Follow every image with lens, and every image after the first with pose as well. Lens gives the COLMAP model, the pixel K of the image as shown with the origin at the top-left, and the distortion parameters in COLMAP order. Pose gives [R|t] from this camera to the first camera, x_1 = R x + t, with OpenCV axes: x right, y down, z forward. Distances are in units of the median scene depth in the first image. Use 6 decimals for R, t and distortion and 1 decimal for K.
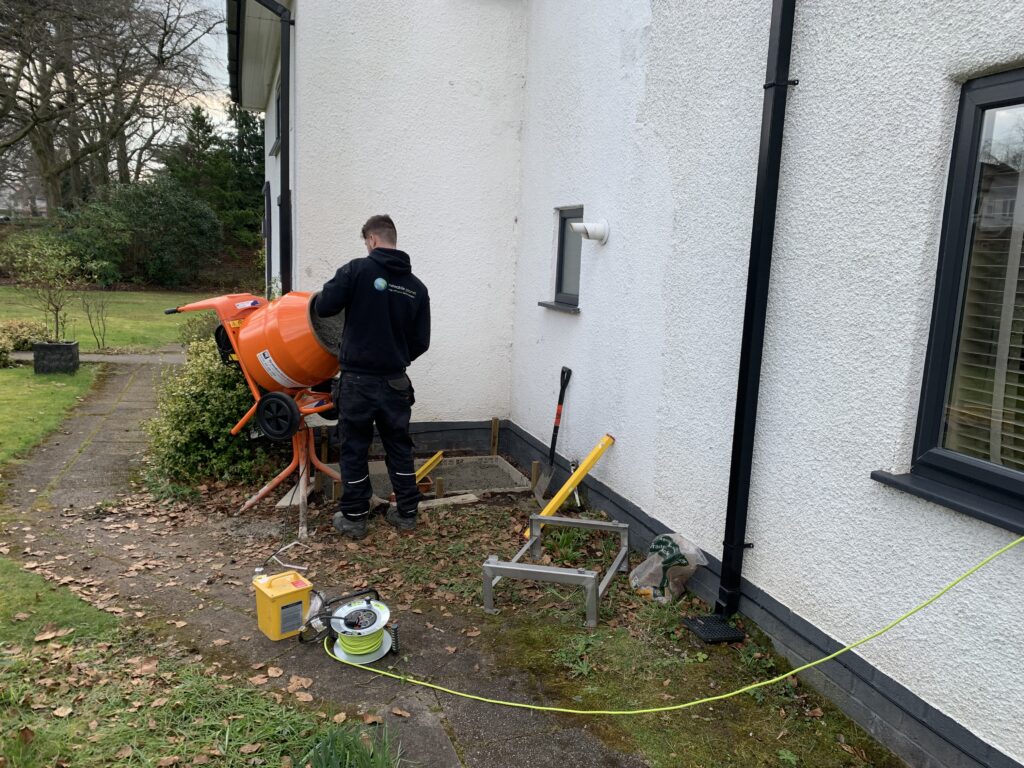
lens RADIAL K [[775.5, 0, 504.5], [0, 775.5, 374.8], [0, 0, 1]] dist [0.016162, -0.013459]
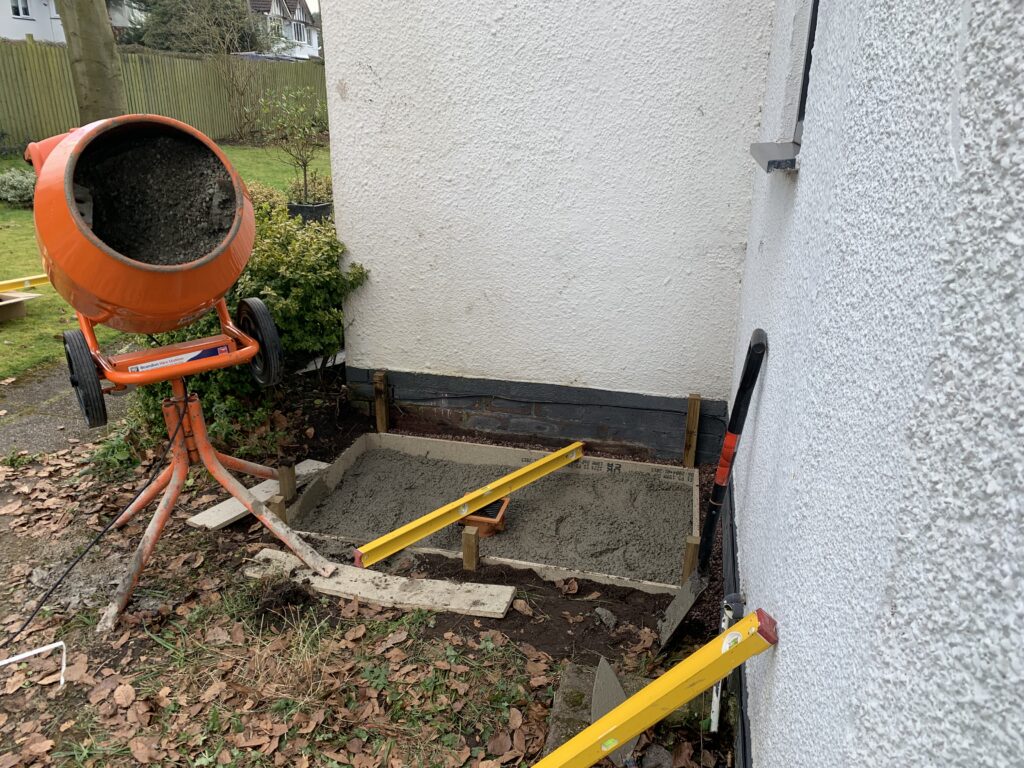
lens RADIAL K [[775.5, 0, 502.8], [0, 775.5, 383.3], [0, 0, 1]] dist [0.016162, -0.013459]
pose [[0.840734, 0.152741, -0.519458, 0.151696], [-0.055652, 0.978682, 0.197699, -0.045721], [0.538581, -0.137304, 0.831311, 0.574968]]
